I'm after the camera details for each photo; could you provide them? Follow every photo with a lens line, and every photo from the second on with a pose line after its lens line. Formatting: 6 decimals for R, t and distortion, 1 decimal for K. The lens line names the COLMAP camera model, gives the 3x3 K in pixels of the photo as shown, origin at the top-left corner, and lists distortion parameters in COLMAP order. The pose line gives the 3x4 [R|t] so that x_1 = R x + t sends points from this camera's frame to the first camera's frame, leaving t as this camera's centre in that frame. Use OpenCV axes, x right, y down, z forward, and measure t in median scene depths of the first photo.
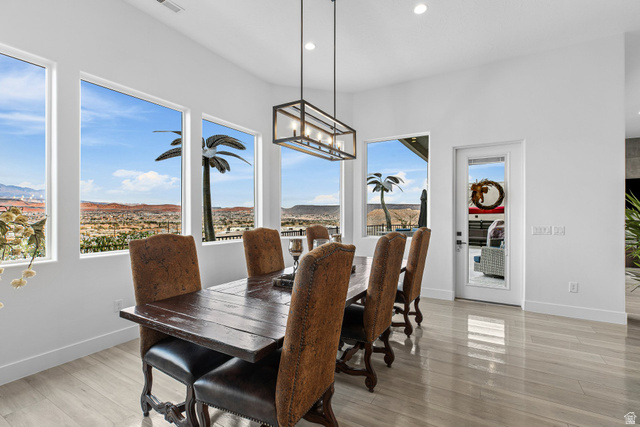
lens RADIAL K [[292.8, 0, 328.7], [0, 292.8, 215.4], [0, 0, 1]] dist [-0.019753, 0.001558]
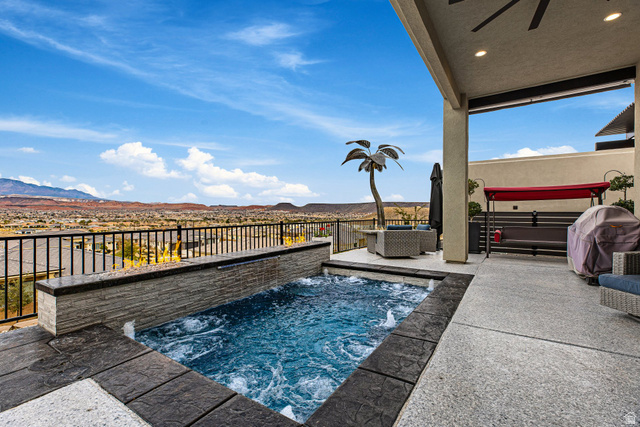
lens RADIAL K [[283.9, 0, 323.1], [0, 283.9, 213.0], [0, 0, 1]] dist [0.001210, 0.000705]
pose [[0.998294, -0.000423, -0.058393, 0.110402], [0.000336, 0.999999, -0.001493, 0.018763], [0.058394, 0.001471, 0.998293, 0.347147]]
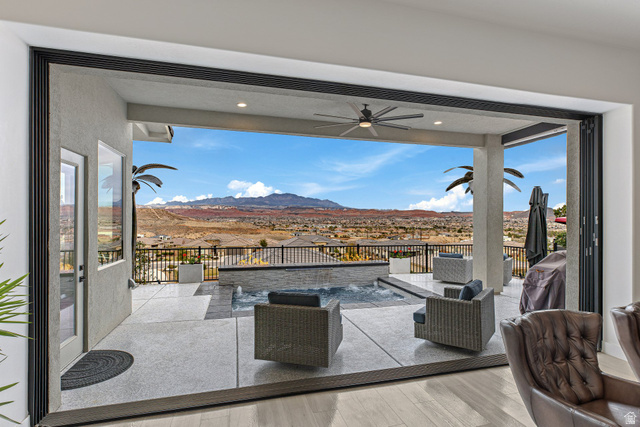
lens RADIAL K [[321.9, 0, 323.7], [0, 321.9, 218.5], [0, 0, 1]] dist [0.001922, -0.000402]
pose [[0.706348, 0.002861, -0.707859, 0.435512], [-0.008739, 0.999951, -0.004678, -0.017485], [0.707811, 0.009490, 0.706338, 0.253787]]
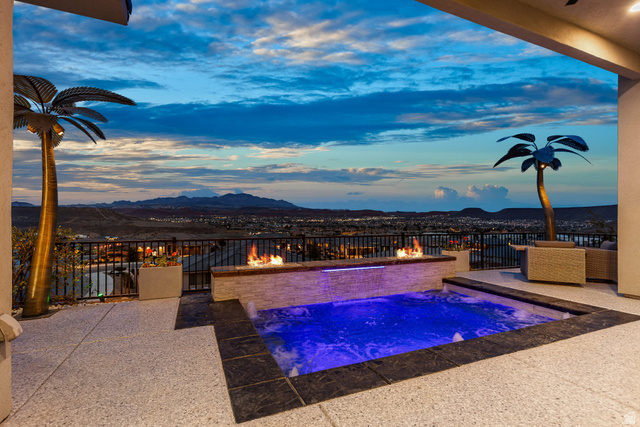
lens RADIAL K [[308.7, 0, 325.1], [0, 308.7, 215.4], [0, 0, 1]] dist [-0.006174, 0.000083]
pose [[0.803486, -0.004176, -0.595309, 0.202327], [-0.005260, 0.999887, -0.014112, 0.012603], [0.595300, 0.014470, 0.803373, 0.331247]]
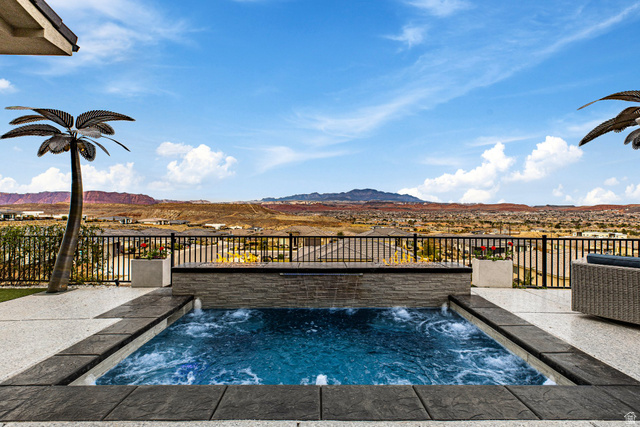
lens RADIAL K [[305.0, 0, 324.9], [0, 305.0, 213.0], [0, 0, 1]] dist [-0.000617, -0.000068]
pose [[0.507969, 0.003502, -0.861368, 0.288136], [-0.009403, 0.999955, -0.001480, 0.006356], [0.861324, 0.008852, 0.507979, 0.479327]]
